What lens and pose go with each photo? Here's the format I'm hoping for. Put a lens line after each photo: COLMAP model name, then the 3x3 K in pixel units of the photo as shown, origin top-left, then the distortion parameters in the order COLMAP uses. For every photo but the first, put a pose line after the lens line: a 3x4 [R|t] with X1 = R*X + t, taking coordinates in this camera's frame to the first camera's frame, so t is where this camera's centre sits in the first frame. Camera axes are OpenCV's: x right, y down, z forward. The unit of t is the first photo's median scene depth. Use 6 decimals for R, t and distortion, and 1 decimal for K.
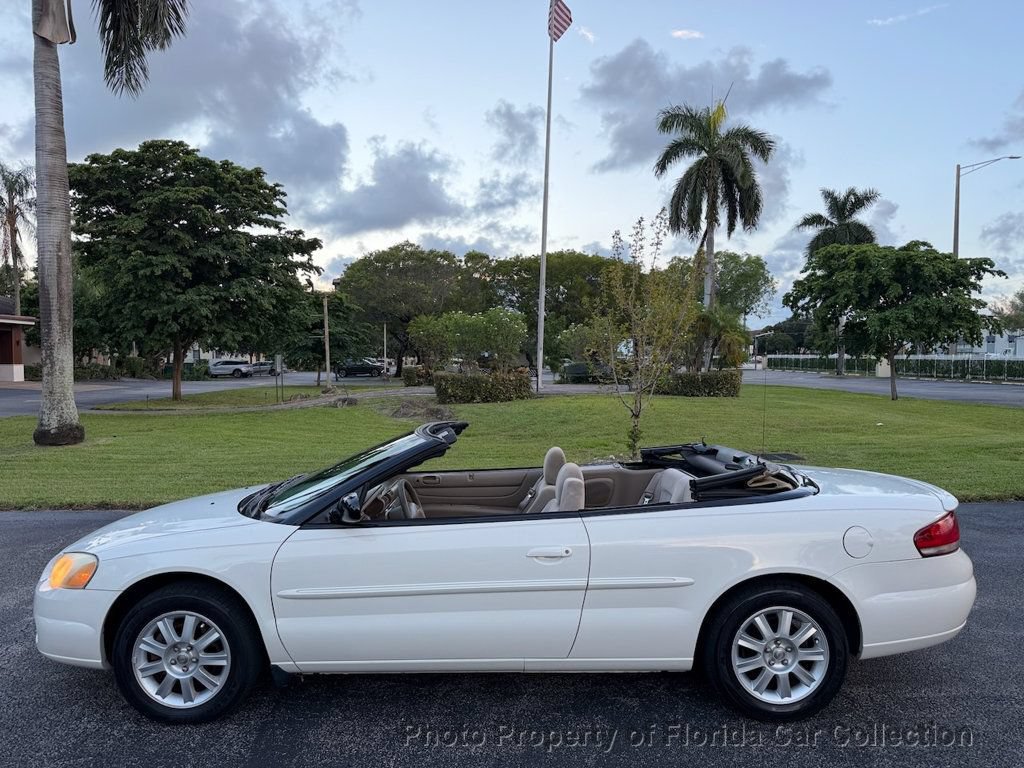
lens RADIAL K [[741.6, 0, 514.8], [0, 741.6, 409.6], [0, 0, 1]] dist [0.031390, -0.037132]
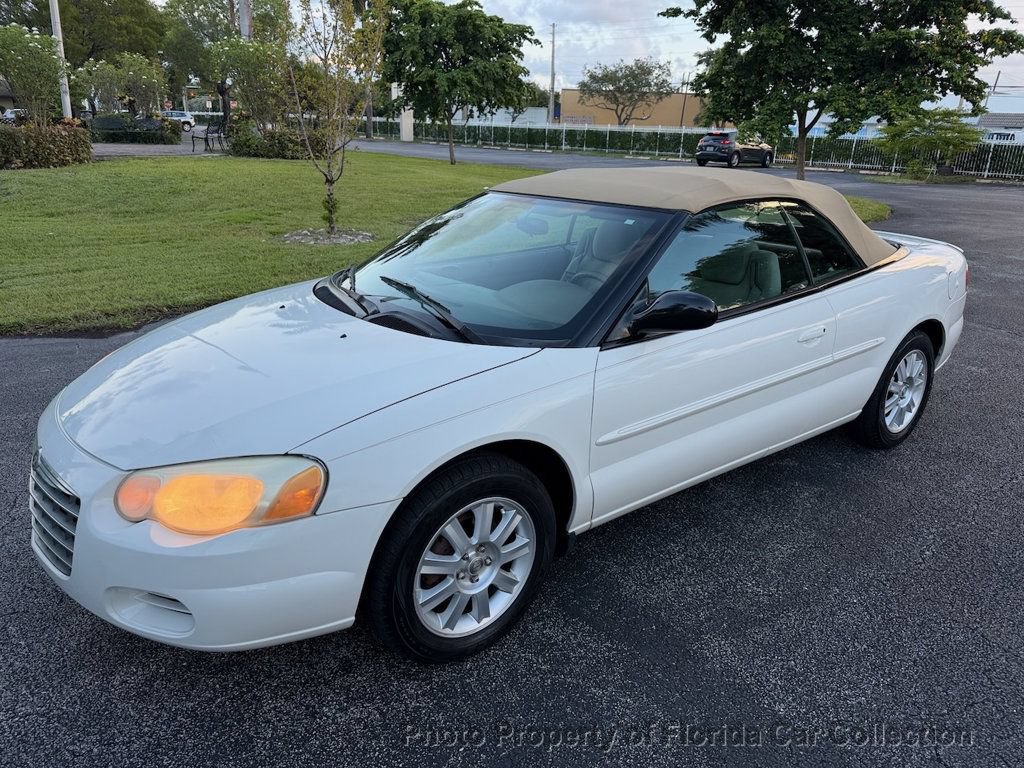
lens RADIAL K [[741.6, 0, 512.3], [0, 741.6, 398.2], [0, 0, 1]] dist [0.031390, -0.037132]
pose [[0.774749, -0.192078, 0.602387, -0.154625], [0.012182, 0.957096, 0.289514, 0.000899], [-0.632152, -0.216962, 0.743849, 0.103446]]
